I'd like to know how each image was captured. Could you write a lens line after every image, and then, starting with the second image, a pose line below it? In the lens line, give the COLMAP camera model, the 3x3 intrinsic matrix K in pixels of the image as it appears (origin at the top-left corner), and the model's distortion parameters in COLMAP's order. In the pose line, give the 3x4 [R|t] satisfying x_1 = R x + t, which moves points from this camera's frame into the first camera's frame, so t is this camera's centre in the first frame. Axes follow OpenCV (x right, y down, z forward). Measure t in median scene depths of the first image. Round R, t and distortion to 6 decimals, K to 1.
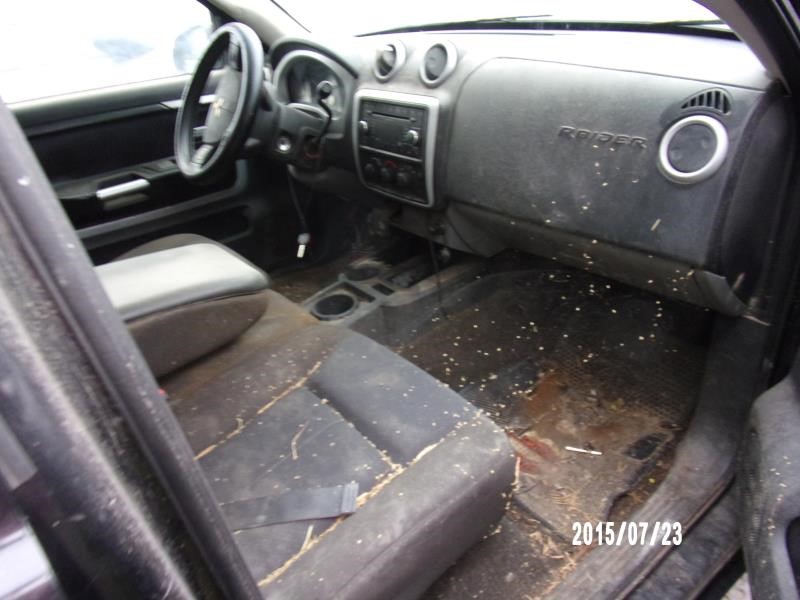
lens RADIAL K [[594.2, 0, 400.6], [0, 594.2, 303.0], [0, 0, 1]] dist [-0.011816, 0.010348]
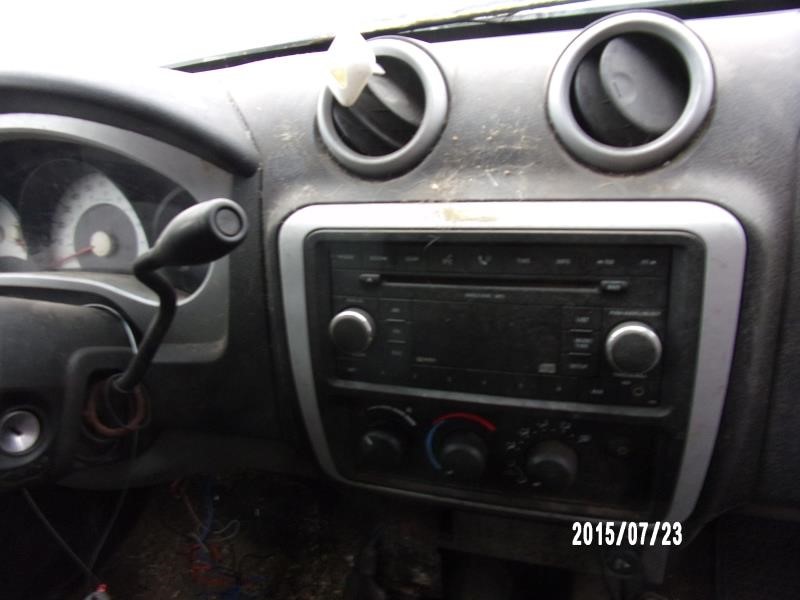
lens RADIAL K [[594.2, 0, 394.2], [0, 594.2, 302.3], [0, 0, 1]] dist [-0.011816, 0.010348]
pose [[0.830223, -0.234383, 0.505762, -0.186621], [0.288896, 0.956865, -0.030796, -0.286338], [-0.476728, 0.171680, 0.862123, 0.715003]]
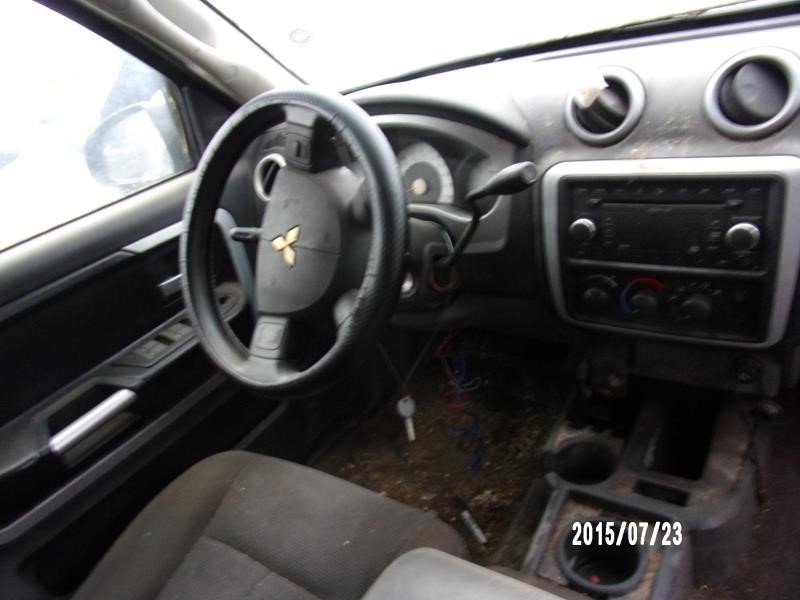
lens RADIAL K [[594.2, 0, 396.8], [0, 594.2, 300.6], [0, 0, 1]] dist [-0.011816, 0.010348]
pose [[0.946954, -0.240784, 0.212840, -0.351936], [0.252657, 0.967089, -0.030044, -0.252706], [-0.198601, 0.082226, 0.976625, 0.487504]]
